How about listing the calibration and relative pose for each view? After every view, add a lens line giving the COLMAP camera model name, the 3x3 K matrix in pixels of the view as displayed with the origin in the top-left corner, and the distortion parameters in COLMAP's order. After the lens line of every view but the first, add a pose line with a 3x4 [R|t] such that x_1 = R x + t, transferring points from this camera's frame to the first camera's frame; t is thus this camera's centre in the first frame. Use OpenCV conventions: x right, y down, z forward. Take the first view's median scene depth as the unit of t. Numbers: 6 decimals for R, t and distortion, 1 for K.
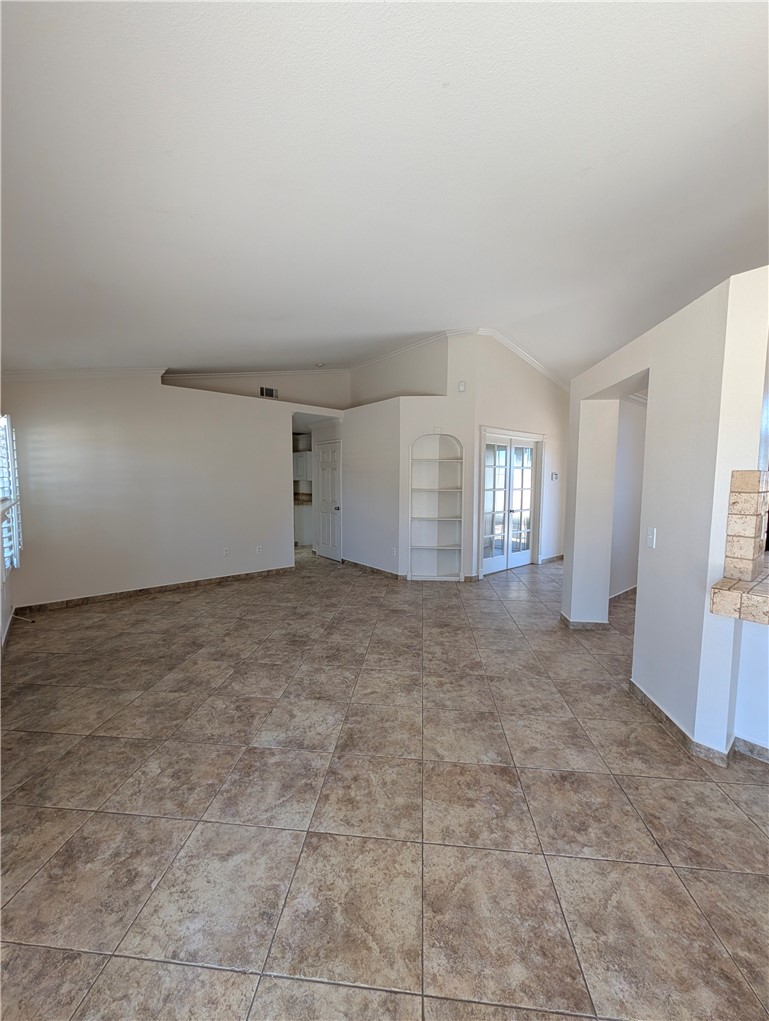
lens RADIAL K [[394.0, 0, 385.7], [0, 394.0, 510.6], [0, 0, 1]] dist [0.000870, 0.000099]
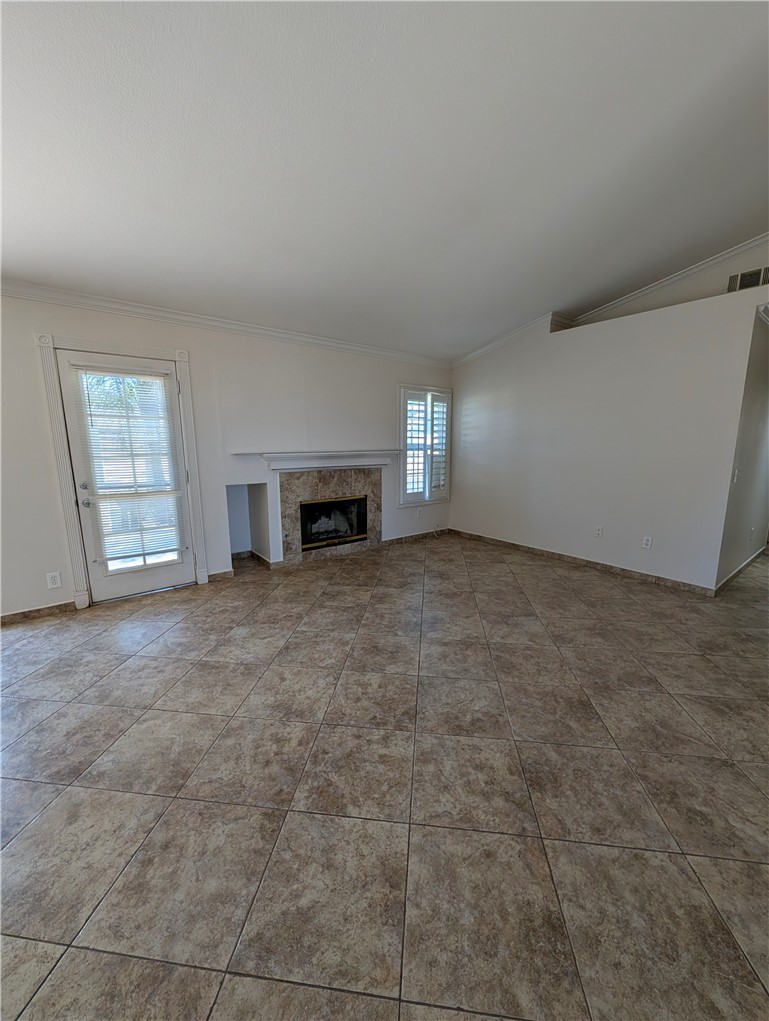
lens RADIAL K [[392.9, 0, 384.6], [0, 392.9, 511.8], [0, 0, 1]] dist [0.001823, 0.000110]
pose [[-0.027621, 0.172609, -0.984603, 0.695762], [-0.077861, 0.981615, 0.174269, -0.068633], [0.996582, 0.081475, -0.013674, 1.105539]]
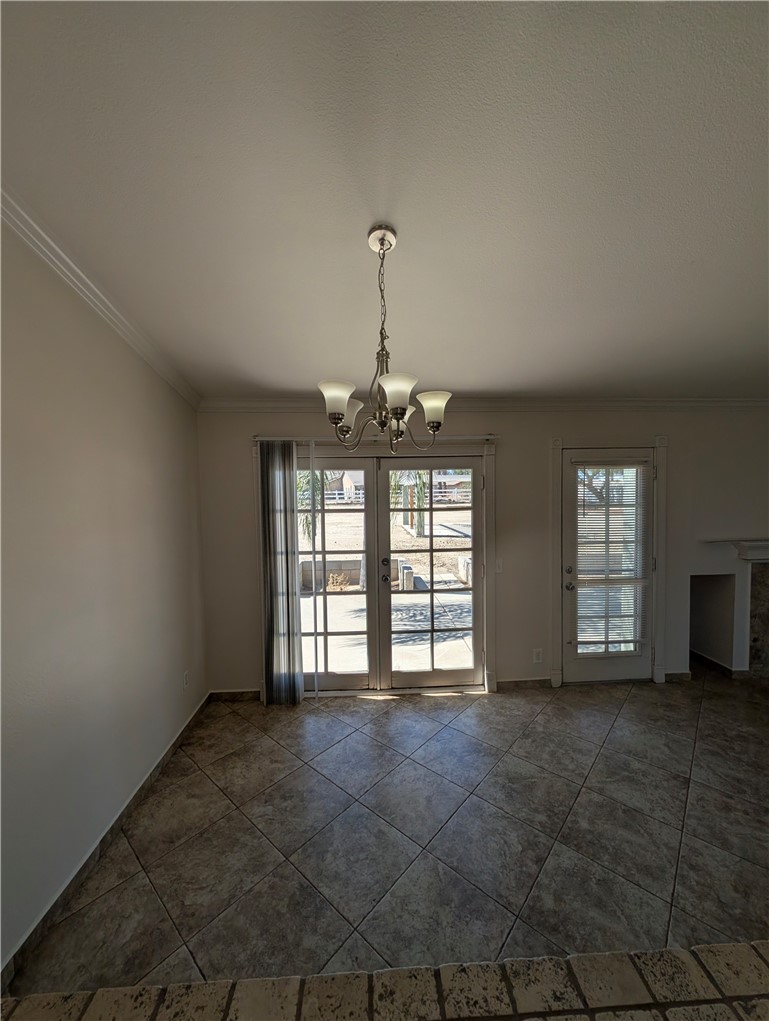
lens RADIAL K [[391.7, 0, 383.5], [0, 391.7, 512.5], [0, 0, 1]] dist [0.000530, 0.000103]
pose [[-0.592466, 0.043702, -0.804409, 0.883707], [-0.049851, 0.994625, 0.090752, -0.133712], [0.804051, 0.093868, -0.587103, 0.468466]]
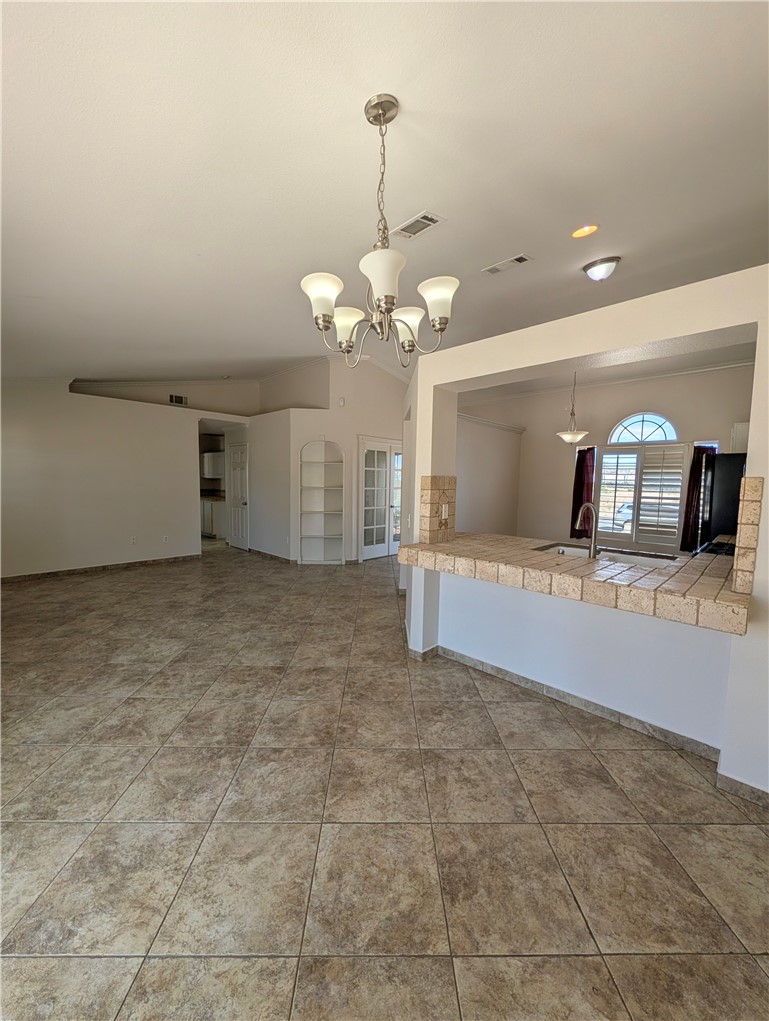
lens RADIAL K [[392.9, 0, 384.6], [0, 392.9, 511.8], [0, 0, 1]] dist [0.001823, 0.000110]
pose [[0.994254, 0.004003, 0.106970, 0.367891], [-0.004584, 0.999976, 0.005185, 0.024283], [-0.106947, -0.005646, 0.994249, -0.388787]]
